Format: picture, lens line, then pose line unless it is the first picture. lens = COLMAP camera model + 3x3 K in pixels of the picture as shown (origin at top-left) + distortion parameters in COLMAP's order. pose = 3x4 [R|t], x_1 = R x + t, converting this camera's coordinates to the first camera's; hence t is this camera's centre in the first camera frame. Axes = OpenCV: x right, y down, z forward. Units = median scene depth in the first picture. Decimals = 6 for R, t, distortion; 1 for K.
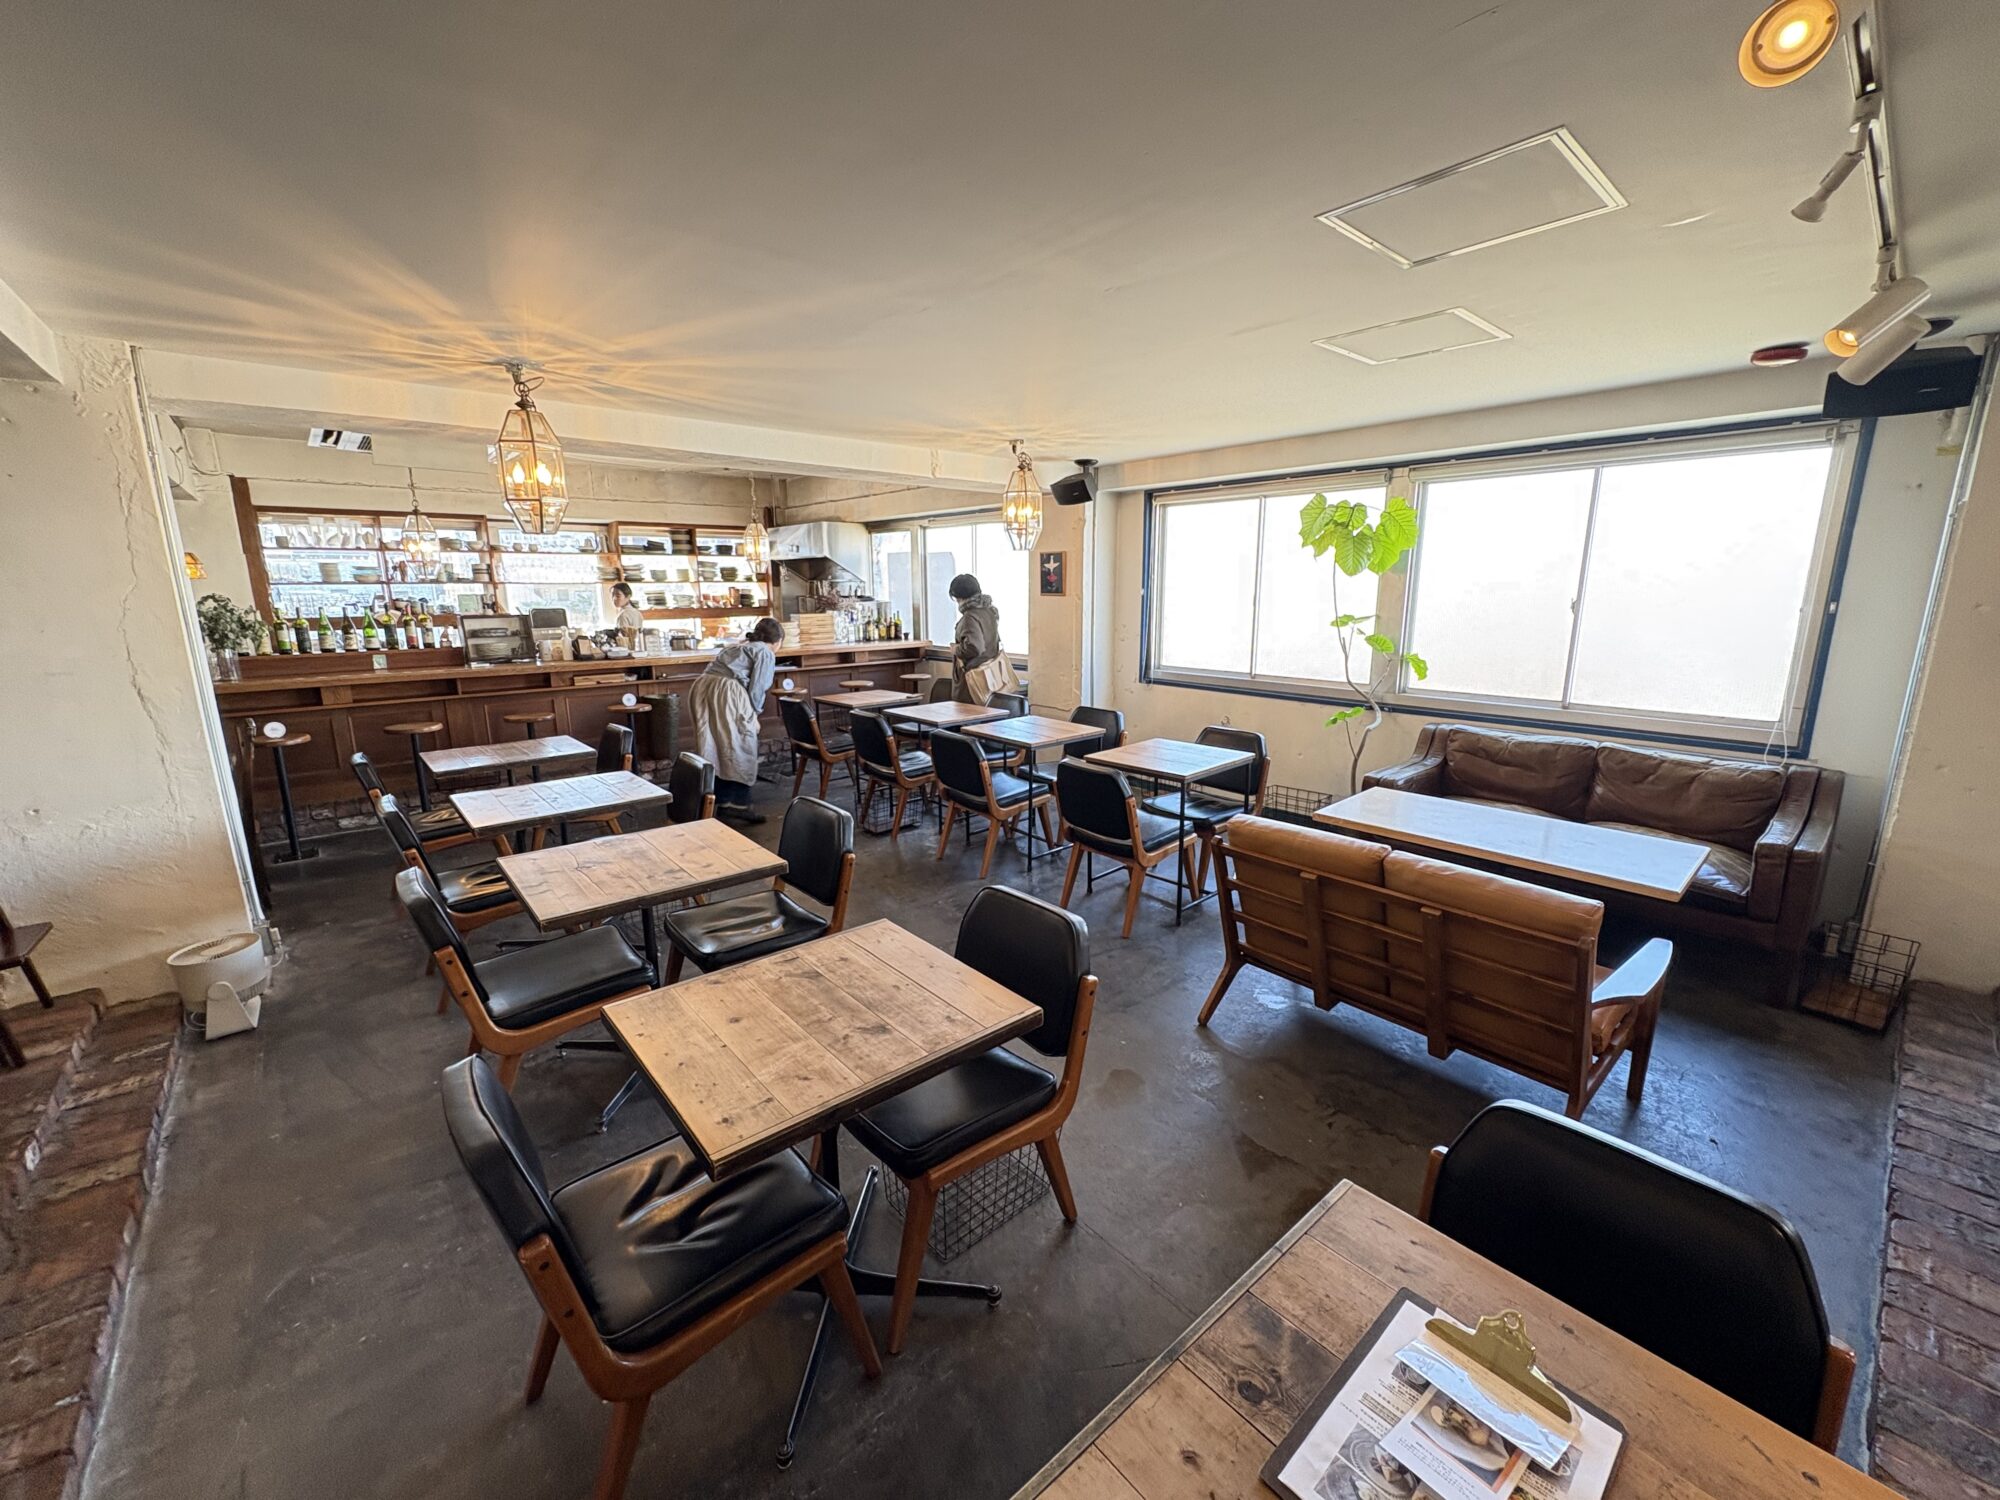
lens RADIAL K [[794.1, 0, 1006.8], [0, 794.1, 746.8], [0, 0, 1]] dist [0.000406, 0.000095]
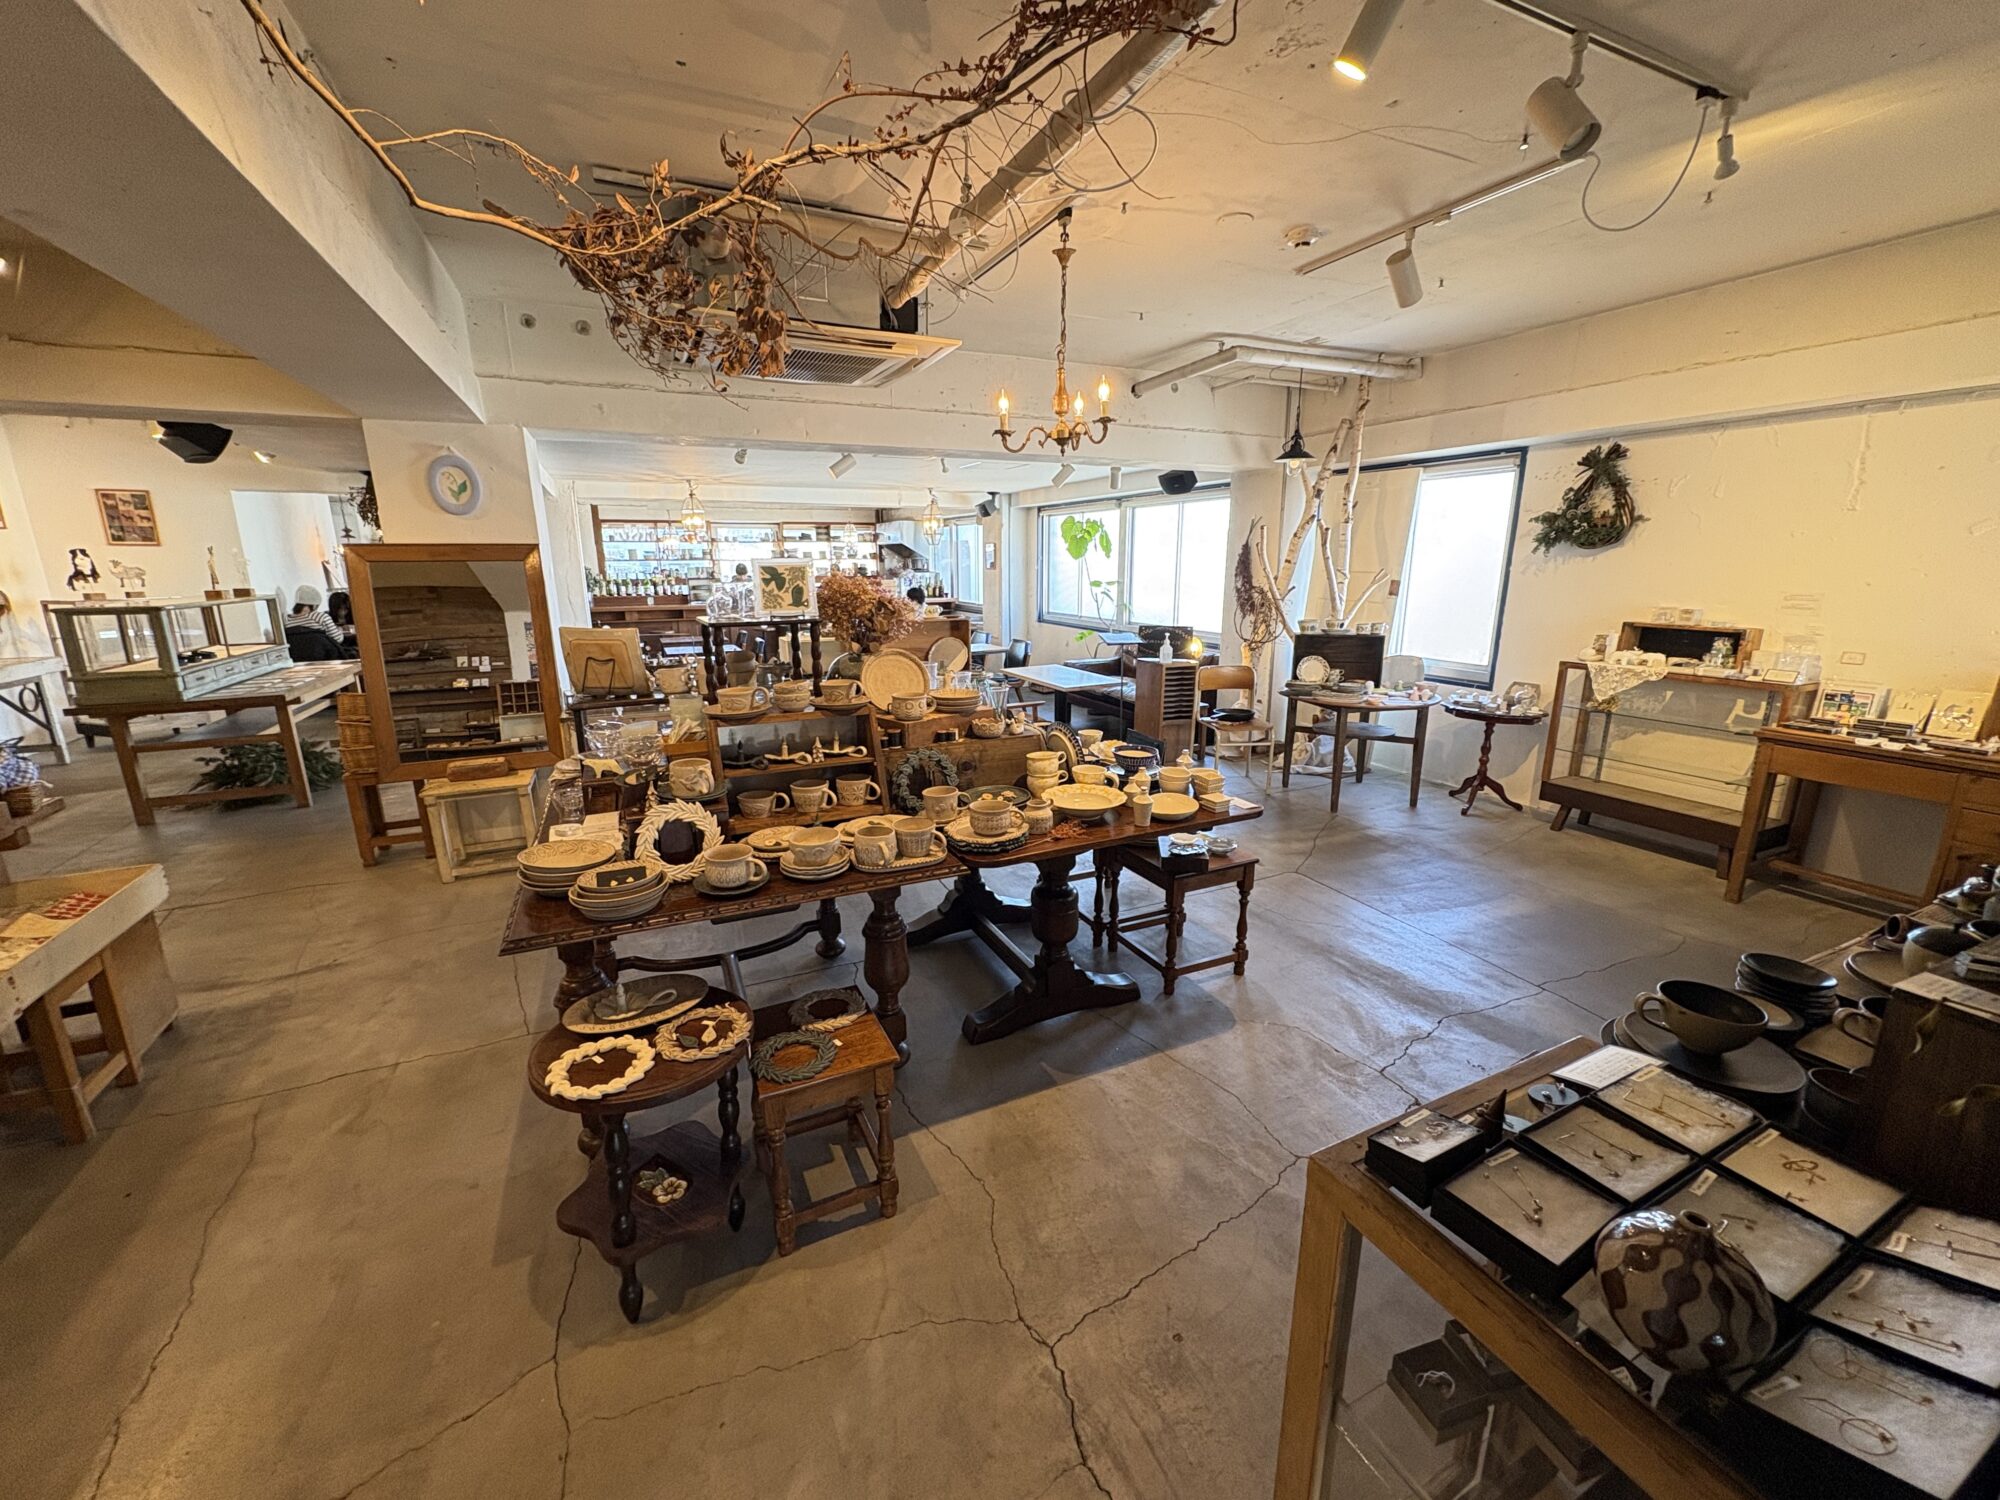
lens RADIAL K [[794.1, 0, 997.1], [0, 794.1, 748.1], [0, 0, 1]] dist [0.000406, 0.000095]
pose [[0.959986, 0.065865, -0.272194, 0.634275], [-0.056166, 0.997483, 0.043281, 0.130183], [0.274359, -0.026261, 0.961269, -0.711363]]
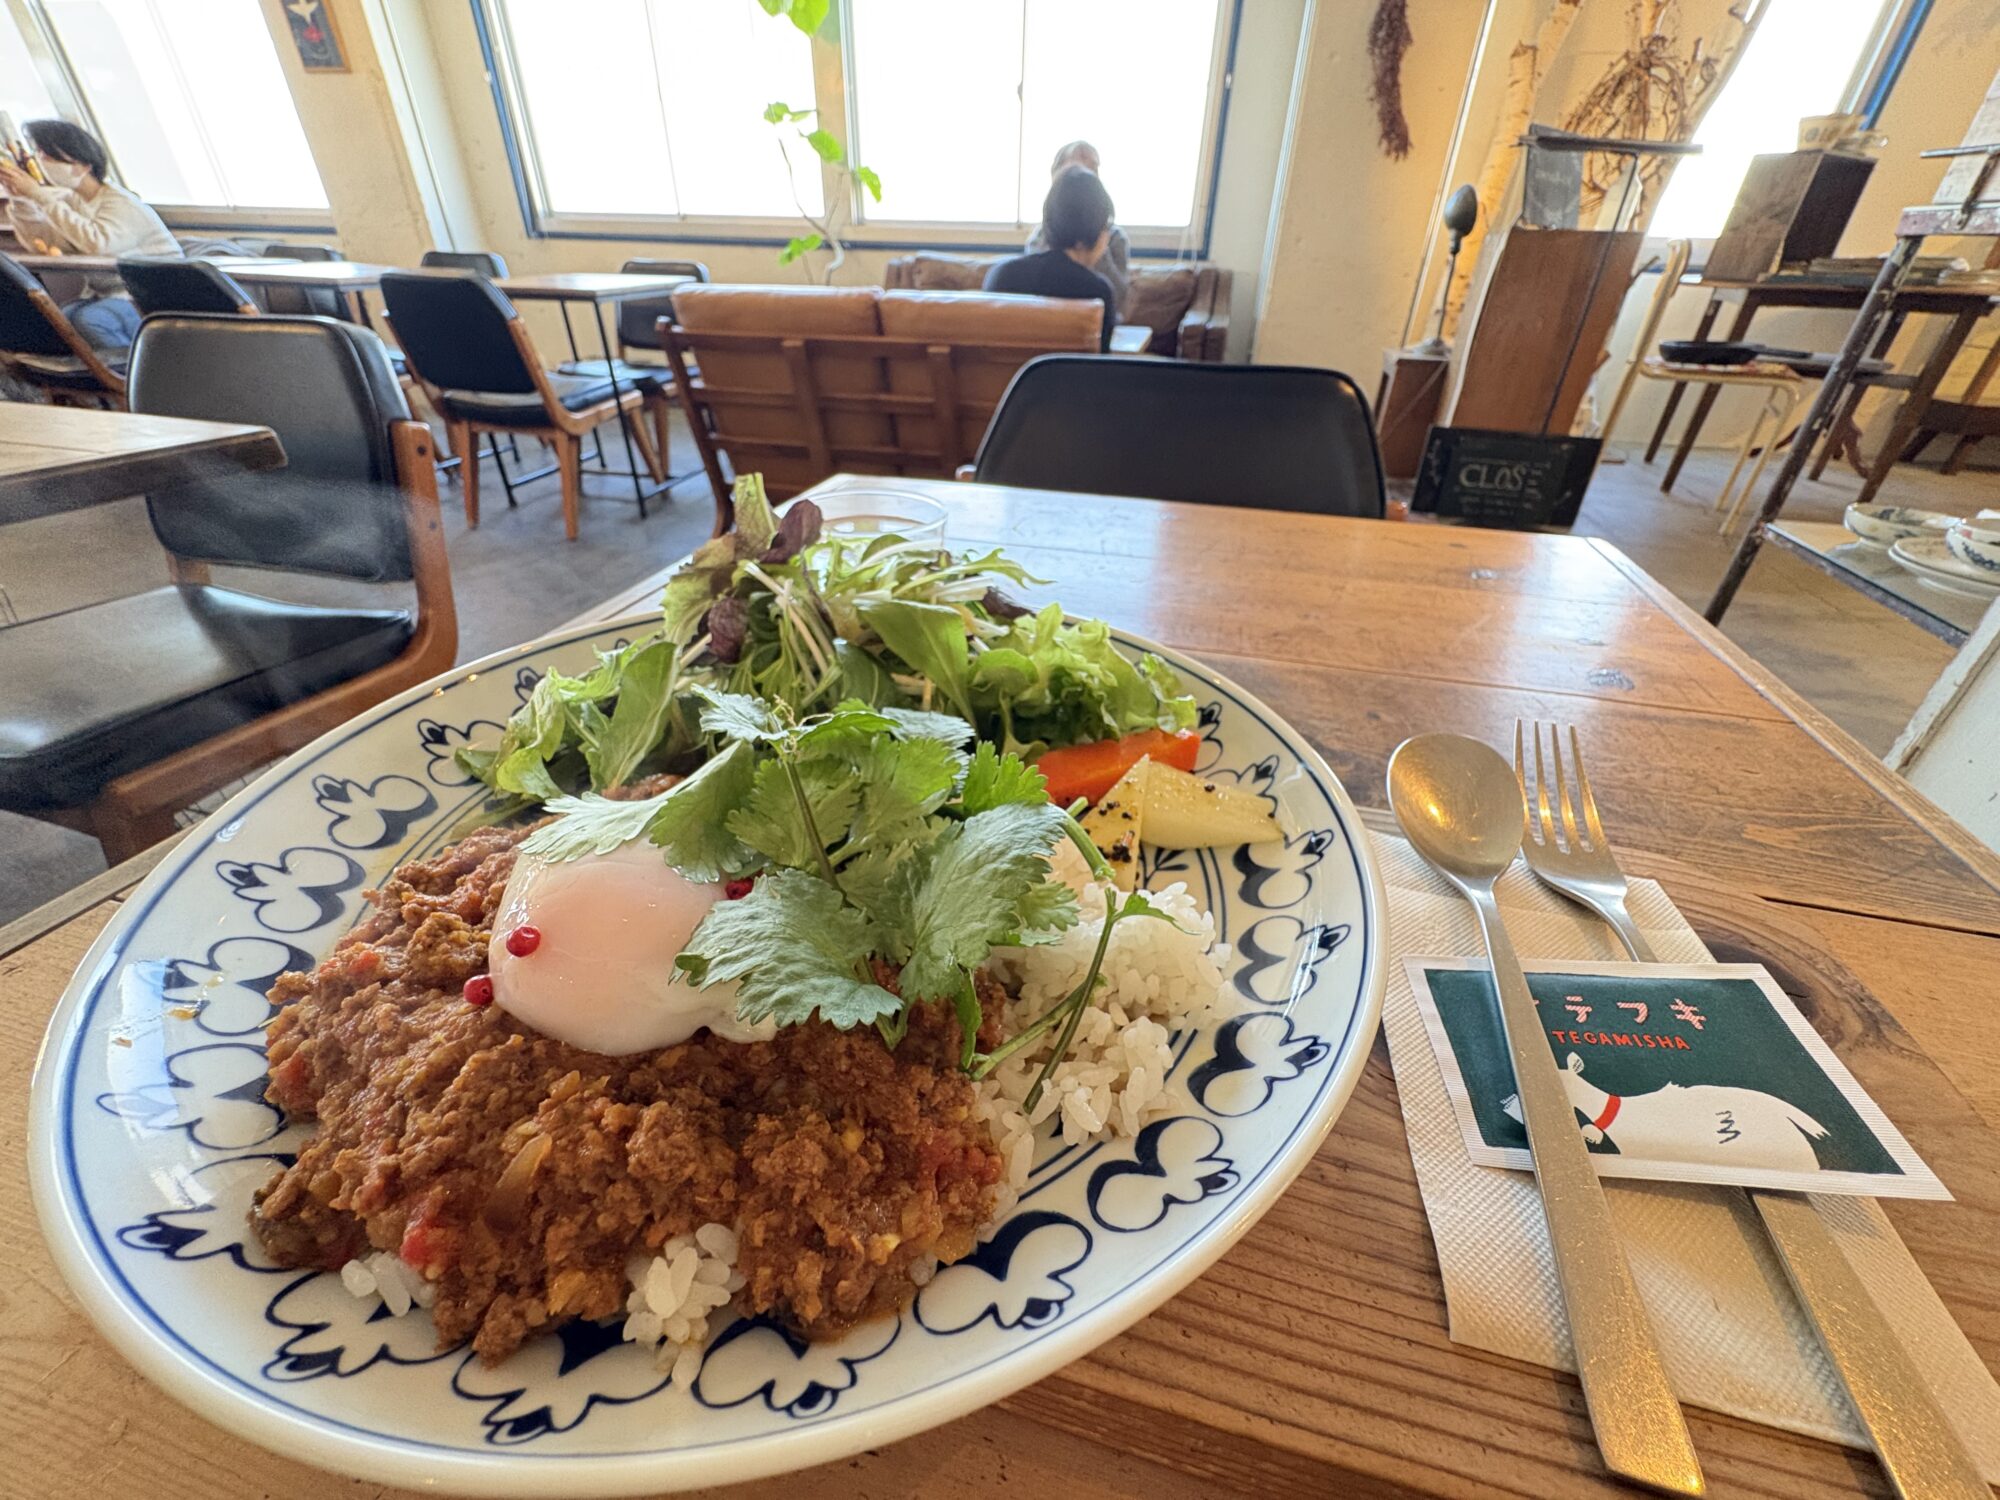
lens RADIAL K [[794.1, 0, 1000.0], [0, 794.1, 747.3], [0, 0, 1]] dist [0.000406, 0.000095]
pose [[0.823748, -0.283444, 0.491017, 0.041700], [0.091906, 0.921363, 0.377681, 0.125302], [-0.559457, -0.265986, 0.785022, 0.093146]]
